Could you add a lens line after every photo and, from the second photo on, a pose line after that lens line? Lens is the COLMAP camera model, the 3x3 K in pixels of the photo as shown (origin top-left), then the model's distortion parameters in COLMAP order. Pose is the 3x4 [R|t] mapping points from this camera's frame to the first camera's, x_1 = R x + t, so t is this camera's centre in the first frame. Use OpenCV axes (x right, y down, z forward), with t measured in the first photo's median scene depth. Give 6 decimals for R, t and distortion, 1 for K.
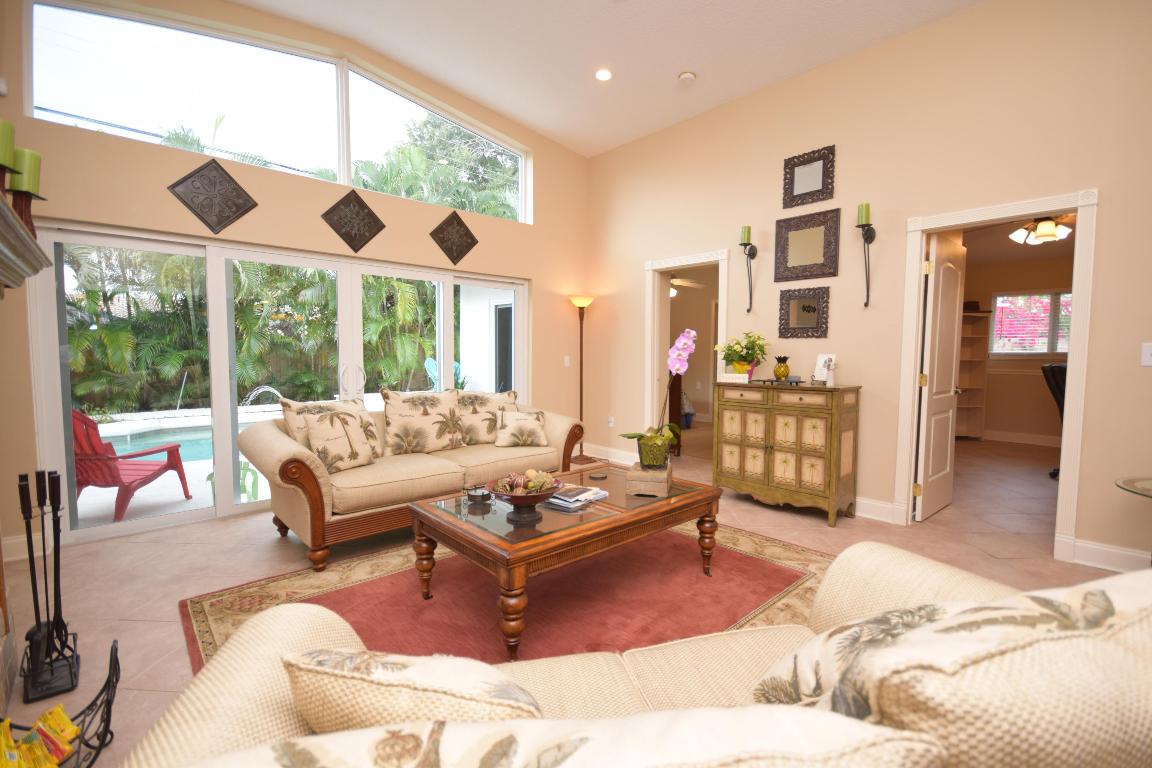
lens RADIAL K [[502.8, 0, 581.8], [0, 502.8, 384.7], [0, 0, 1]] dist [0.011579, -0.012003]
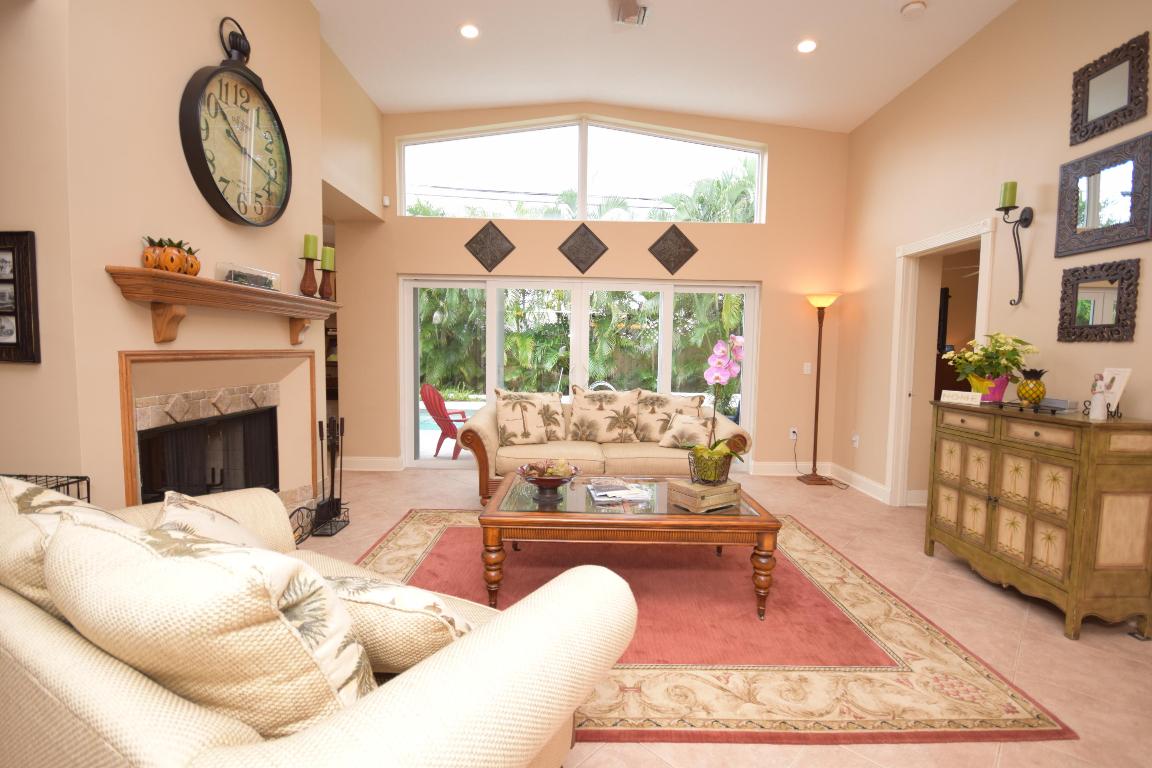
lens RADIAL K [[502.8, 0, 581.8], [0, 502.8, 384.7], [0, 0, 1]] dist [0.011579, -0.012003]
pose [[0.743220, 0.051953, -0.667027, 0.400580], [-0.054531, 0.998367, 0.017000, -0.014616], [0.666821, 0.023739, 0.744840, 0.095698]]
